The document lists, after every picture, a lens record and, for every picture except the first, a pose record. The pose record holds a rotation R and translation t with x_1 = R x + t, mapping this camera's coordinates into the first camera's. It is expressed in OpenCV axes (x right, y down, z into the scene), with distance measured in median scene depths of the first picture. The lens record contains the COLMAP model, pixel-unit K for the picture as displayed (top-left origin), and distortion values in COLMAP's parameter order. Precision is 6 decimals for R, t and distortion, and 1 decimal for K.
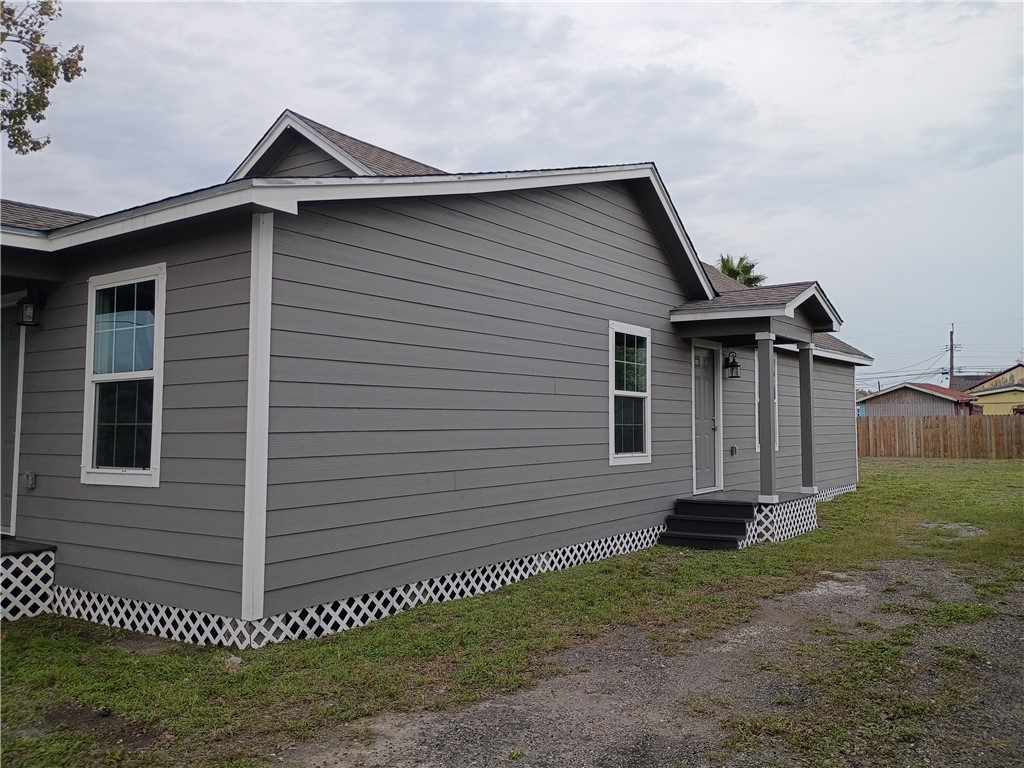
lens RADIAL K [[849.6, 0, 504.3], [0, 849.6, 376.4], [0, 0, 1]] dist [0.058835, -0.042976]
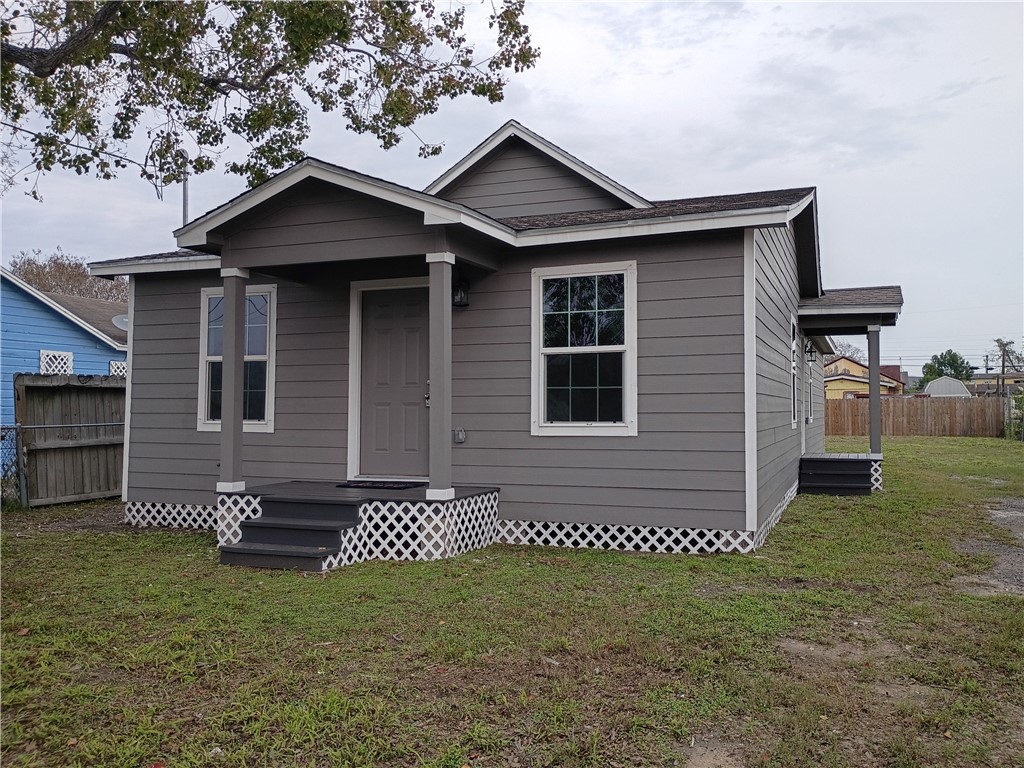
lens RADIAL K [[849.6, 0, 513.9], [0, 849.6, 376.3], [0, 0, 1]] dist [0.058835, -0.042976]
pose [[0.972141, 0.012766, 0.234048, -0.514742], [-0.016604, 0.999758, 0.014436, 0.014258], [-0.233807, -0.017920, 0.972118, -0.114456]]
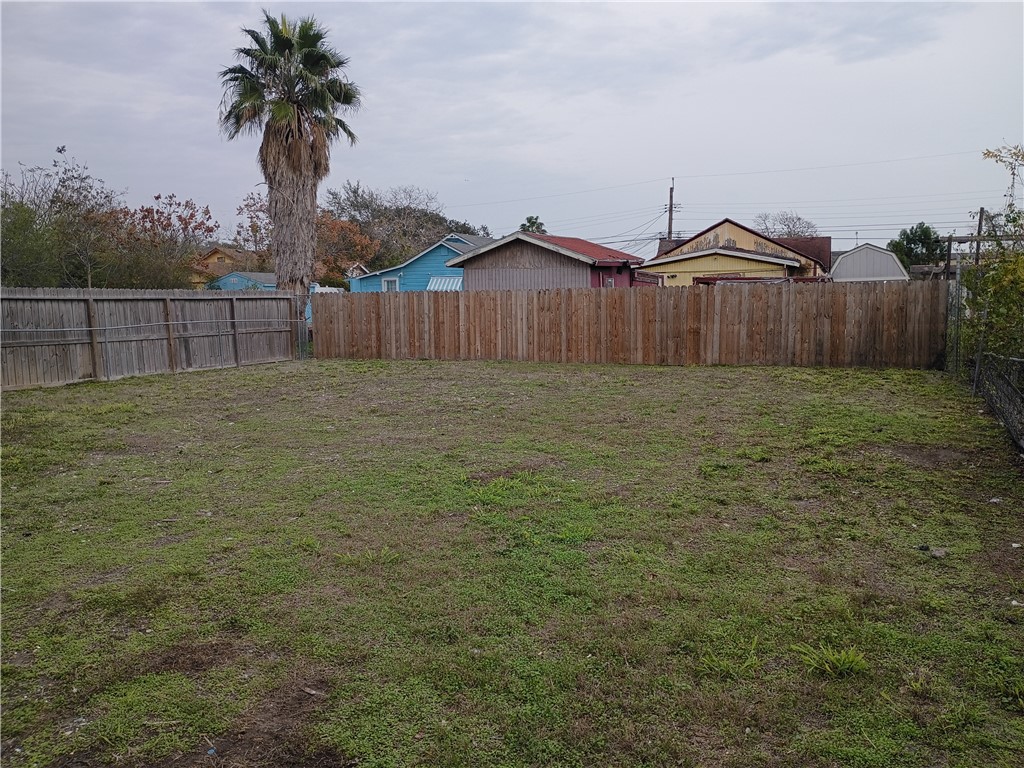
lens RADIAL K [[816.1, 0, 516.4], [0, 816.1, 390.1], [0, 0, 1]] dist [0.086927, 0.003839]
pose [[0.971988, -0.027138, 0.233457, 1.154999], [-0.011503, 0.986628, 0.162584, 0.078625], [-0.234747, -0.160715, 0.958679, 1.559303]]
